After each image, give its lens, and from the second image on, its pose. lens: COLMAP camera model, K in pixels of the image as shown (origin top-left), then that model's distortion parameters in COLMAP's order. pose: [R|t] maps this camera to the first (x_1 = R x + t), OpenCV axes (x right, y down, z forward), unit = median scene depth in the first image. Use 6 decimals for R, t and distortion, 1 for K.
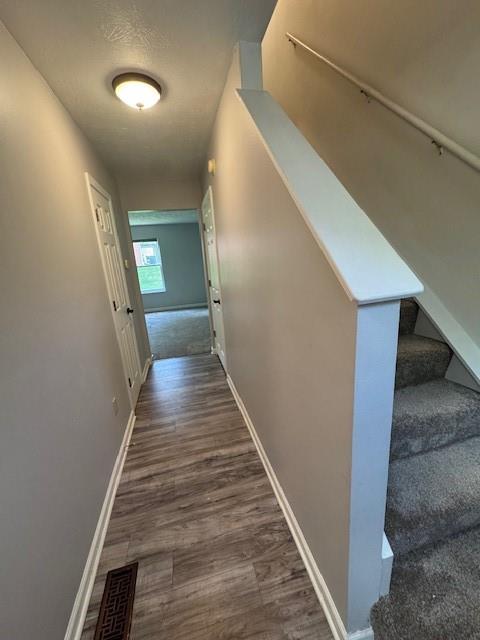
lens RADIAL K [[258.5, 0, 240.0], [0, 258.5, 320.0], [0, 0, 1]] dist [0.001921, 0.000046]
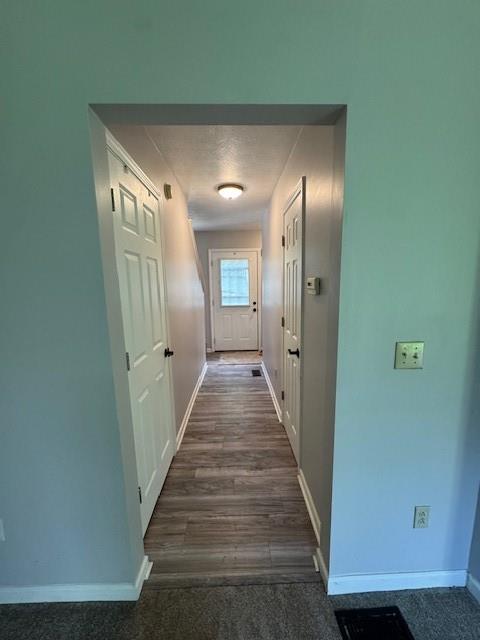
lens RADIAL K [[258.5, 0, 240.0], [0, 258.5, 320.0], [0, 0, 1]] dist [0.001921, 0.000046]
pose [[-0.973024, 0.062610, 0.222046, -0.608342], [0.140471, 0.924278, 0.354935, -0.517051], [-0.183010, 0.376551, -0.908139, 2.243937]]
